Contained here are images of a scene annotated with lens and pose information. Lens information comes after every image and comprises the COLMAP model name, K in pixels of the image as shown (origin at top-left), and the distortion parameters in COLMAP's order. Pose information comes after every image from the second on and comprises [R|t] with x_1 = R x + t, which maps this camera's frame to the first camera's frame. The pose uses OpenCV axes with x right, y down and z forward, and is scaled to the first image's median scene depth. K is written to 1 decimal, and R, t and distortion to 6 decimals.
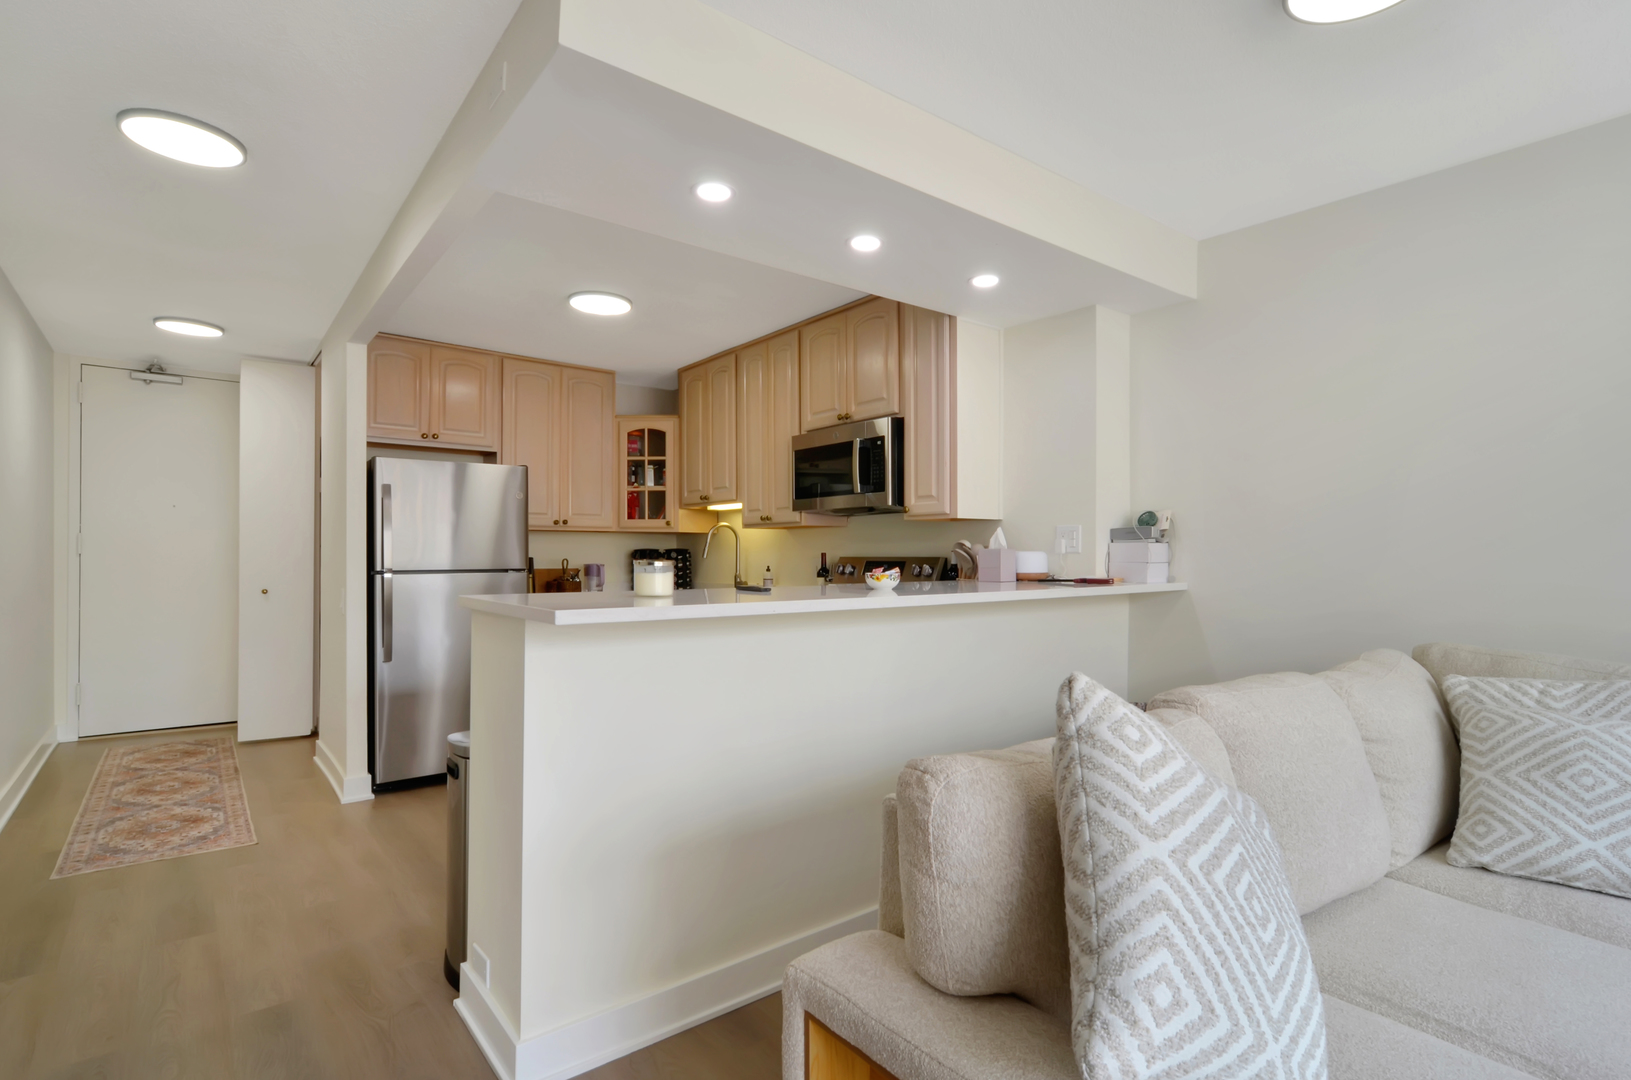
lens RADIAL K [[800.1, 0, 818.9], [0, 800.1, 553.7], [0, 0, 1]] dist [0.000648, 0.000838]
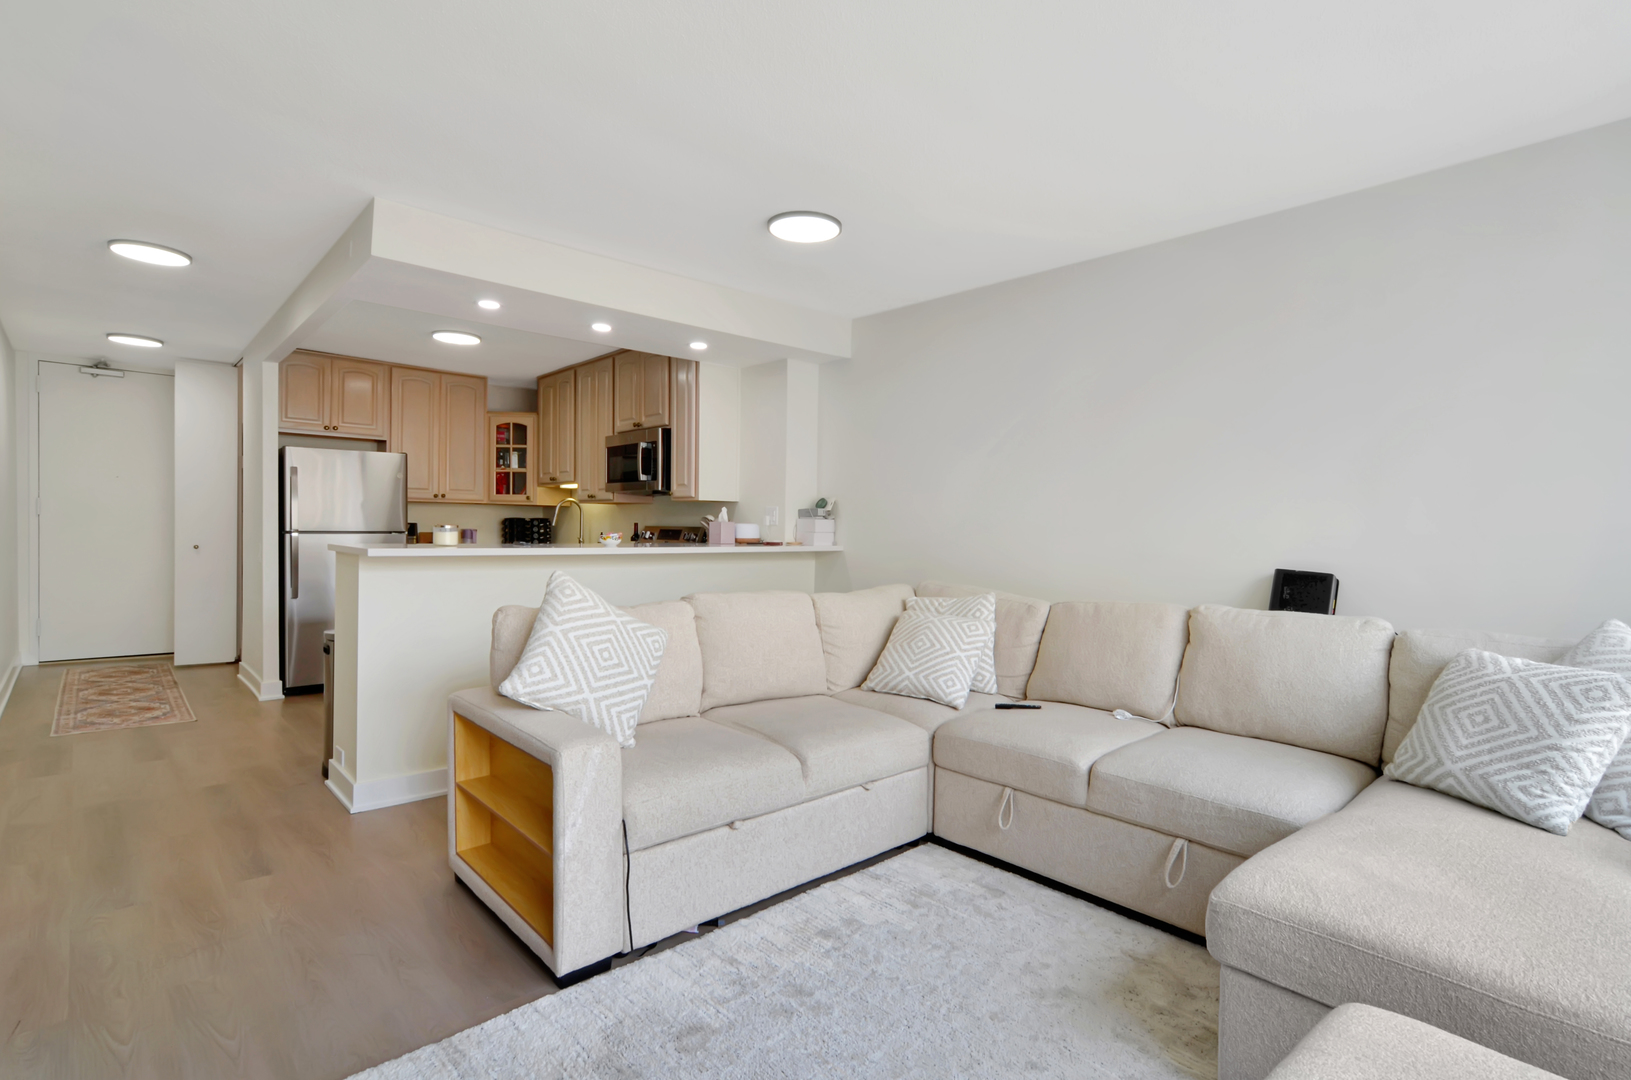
lens RADIAL K [[799.3, 0, 820.3], [0, 799.3, 546.4], [0, 0, 1]] dist [-0.000920, 0.002121]
pose [[0.997554, 0.013551, 0.068579, 0.251190], [-0.015328, 0.999559, 0.025443, -0.000578], [-0.068204, -0.026432, 0.997321, -0.401848]]
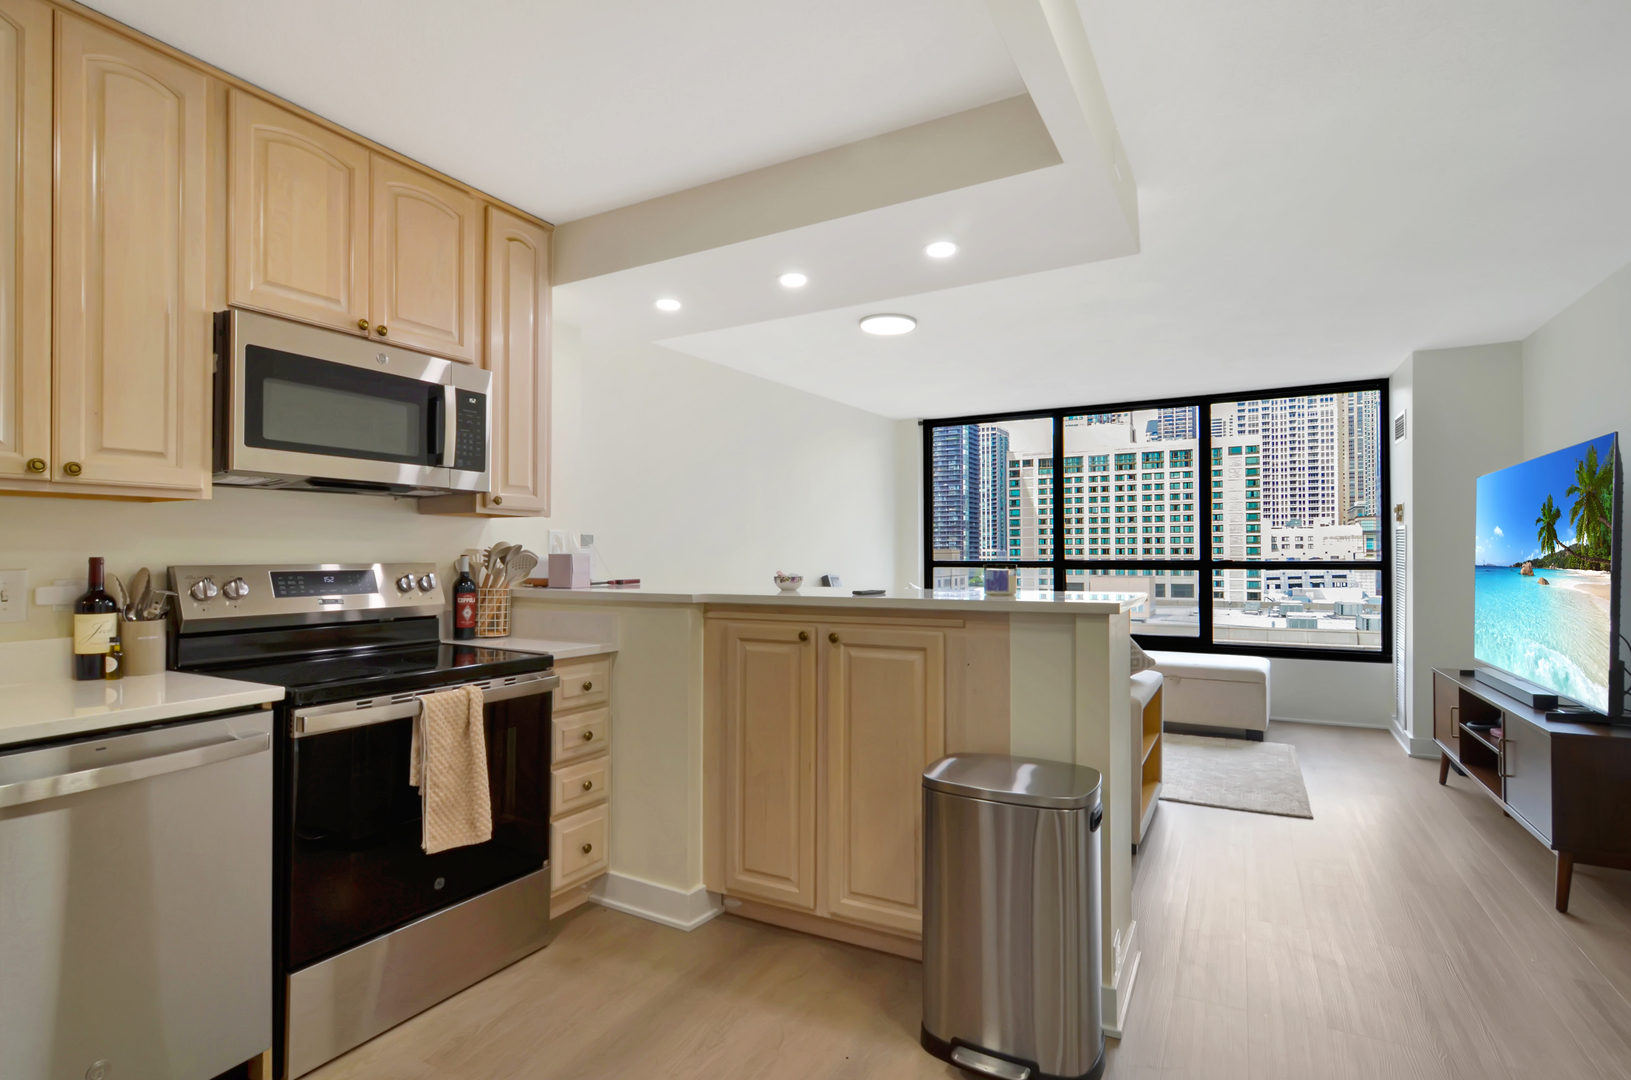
lens RADIAL K [[799.3, 0, 820.3], [0, 799.3, 546.4], [0, 0, 1]] dist [-0.000920, 0.002121]
pose [[-0.392551, 0.011084, 0.919663, -0.628298], [-0.000387, 0.999925, -0.012216, -0.002342], [-0.919730, -0.005152, -0.392518, 0.908213]]
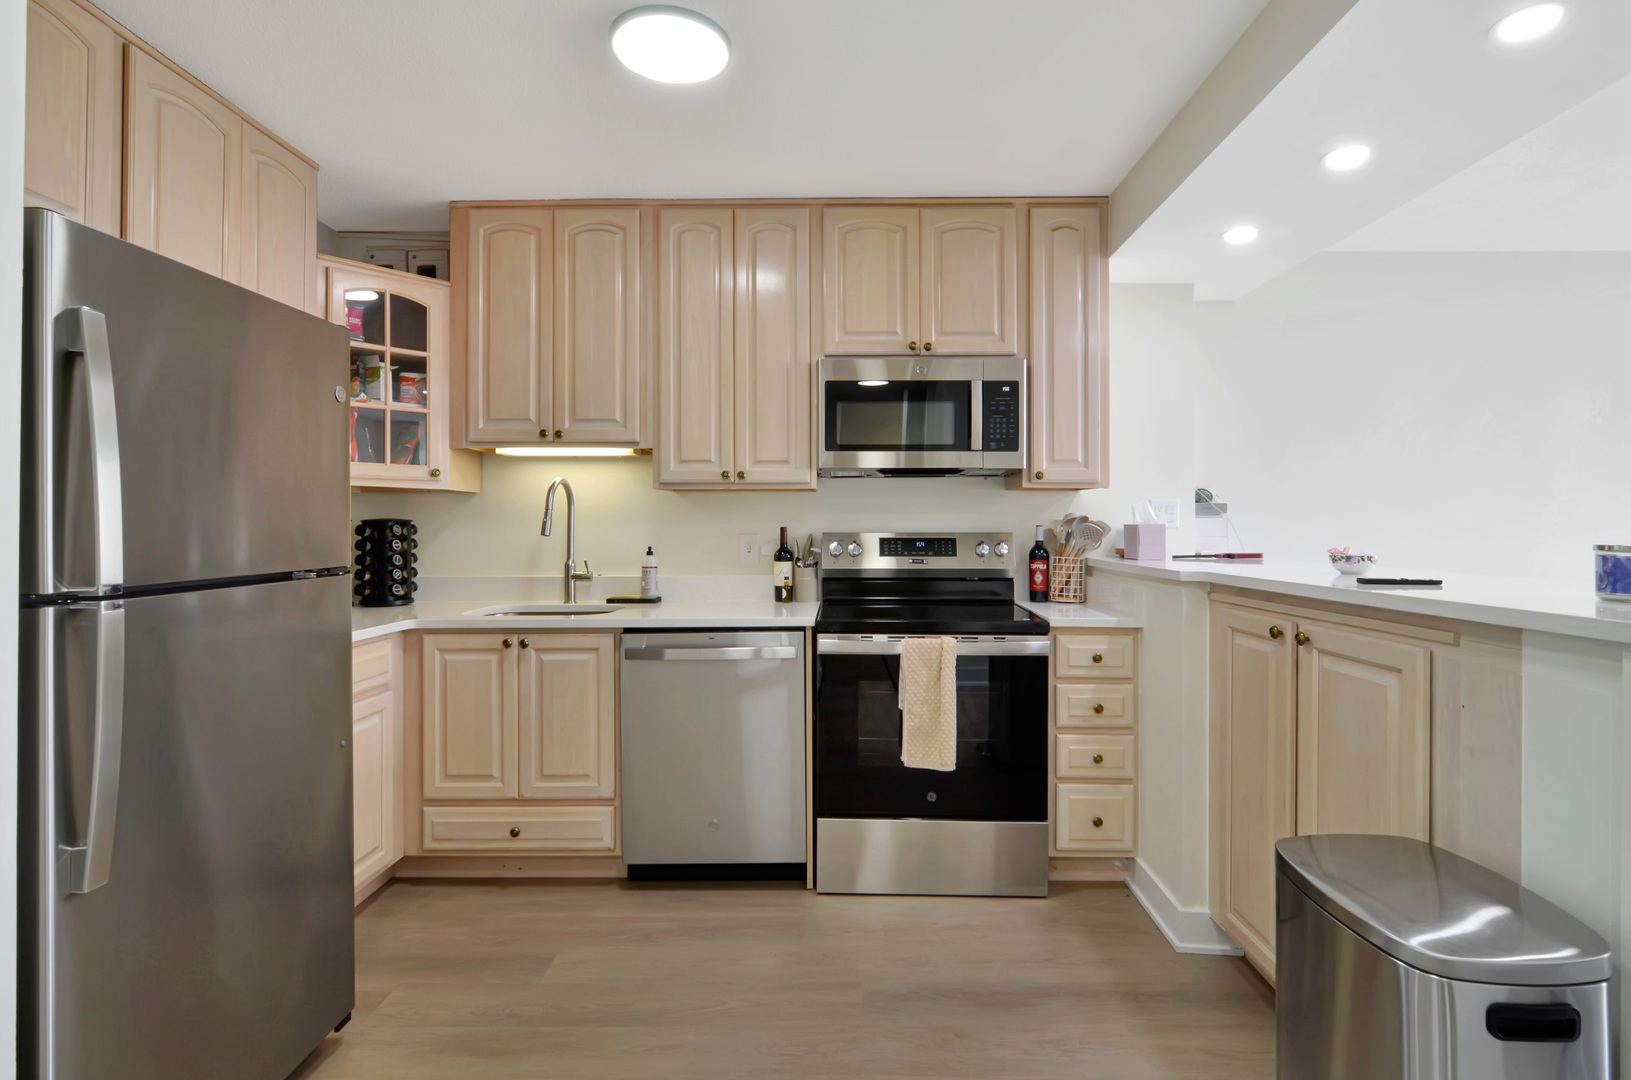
lens RADIAL K [[801.1, 0, 825.2], [0, 801.1, 516.6], [0, 0, 1]] dist [0.000472, 0.000127]
pose [[0.627940, 0.007240, 0.778228, -0.596042], [-0.001464, 0.999966, -0.008121, -0.005316], [-0.778260, 0.003960, 0.627930, 0.587137]]
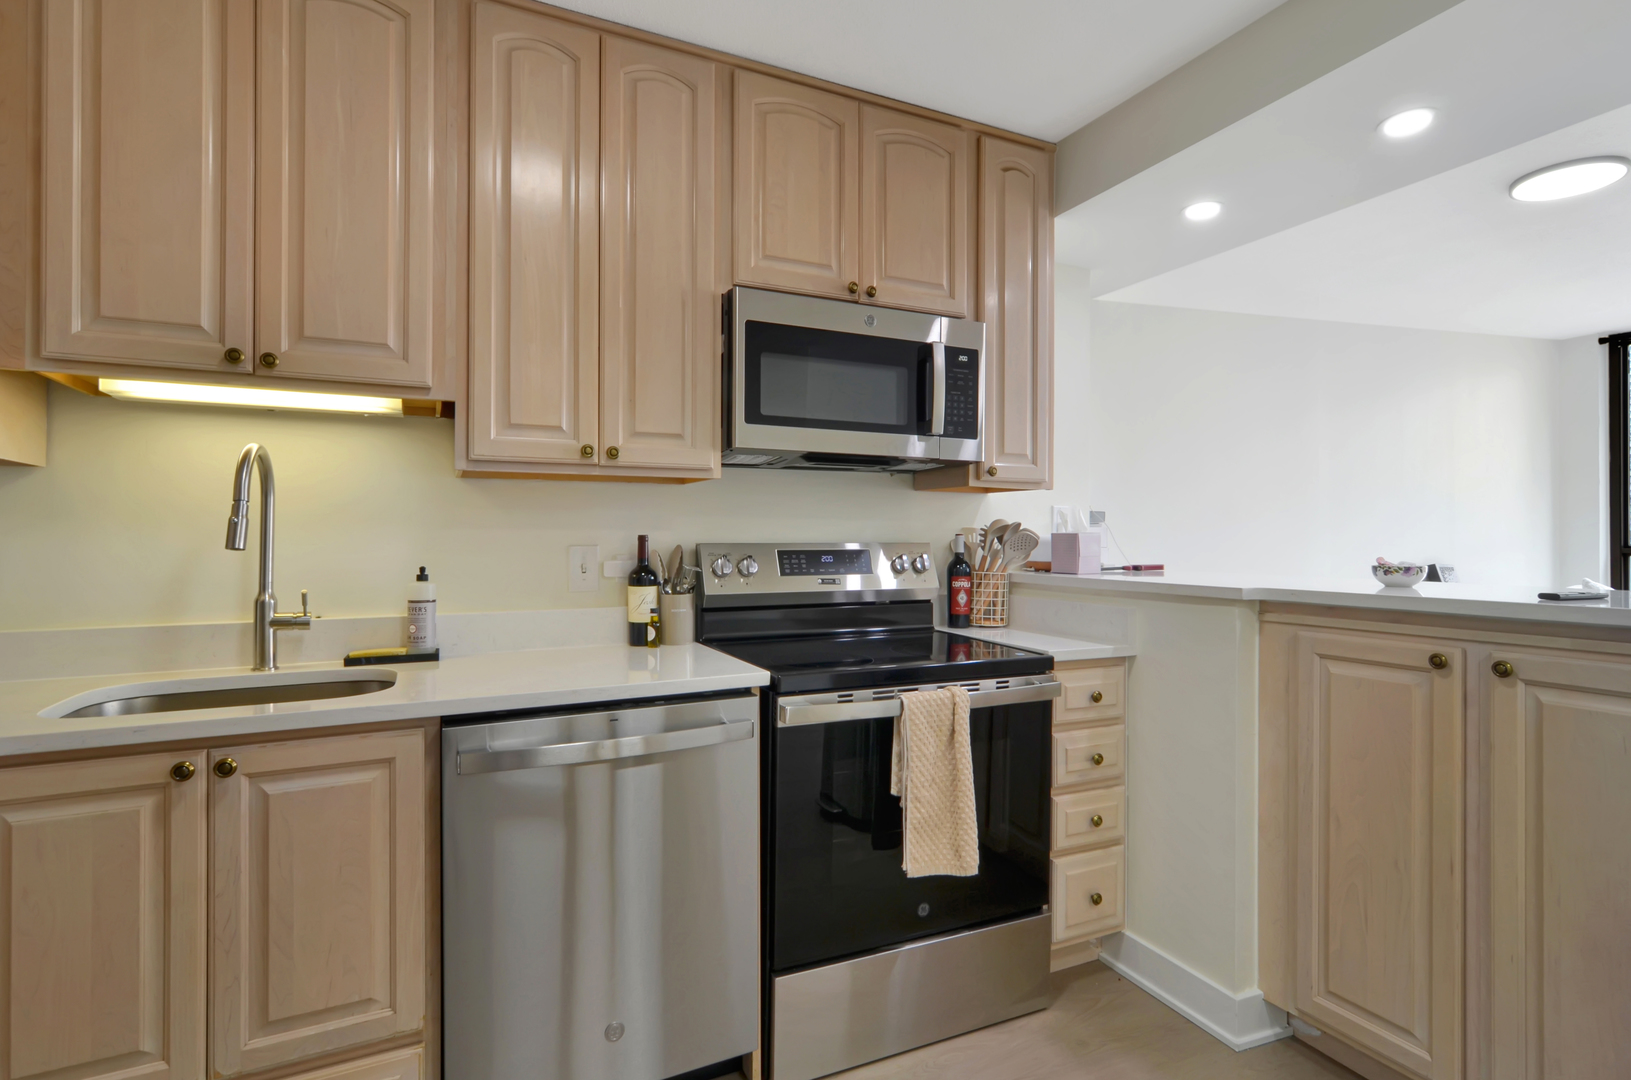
lens RADIAL K [[803.9, 0, 824.3], [0, 803.9, 532.9], [0, 0, 1]] dist [-0.002688, 0.000326]
pose [[0.211677, 0.006119, 0.977321, -0.505147], [-0.003876, 0.999978, -0.005422, -0.000357], [-0.977332, -0.002640, 0.211696, 0.889481]]
